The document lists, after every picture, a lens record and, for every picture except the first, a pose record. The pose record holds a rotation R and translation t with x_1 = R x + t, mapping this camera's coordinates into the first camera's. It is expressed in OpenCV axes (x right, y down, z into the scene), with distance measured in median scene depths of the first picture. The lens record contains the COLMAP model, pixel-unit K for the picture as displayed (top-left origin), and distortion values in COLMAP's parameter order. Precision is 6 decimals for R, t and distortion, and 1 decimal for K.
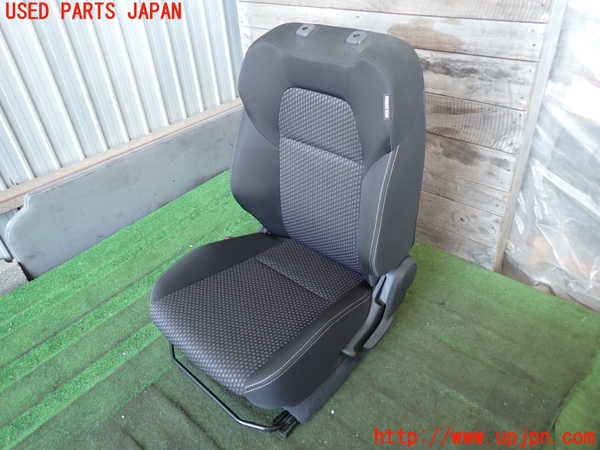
lens RADIAL K [[432.8, 0, 300.4], [0, 432.8, 224.1], [0, 0, 1]] dist [0.005322, -0.002400]
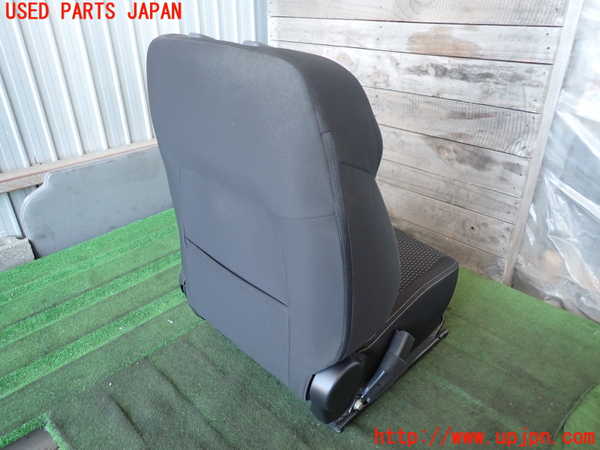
lens RADIAL K [[432.8, 0, 301.4], [0, 432.8, 227.0], [0, 0, 1]] dist [0.005322, -0.002400]
pose [[0.996173, 0.082880, -0.027755, 0.009686], [-0.085626, 0.989123, -0.119597, 0.157889], [0.017541, 0.121516, 0.992434, 0.005387]]
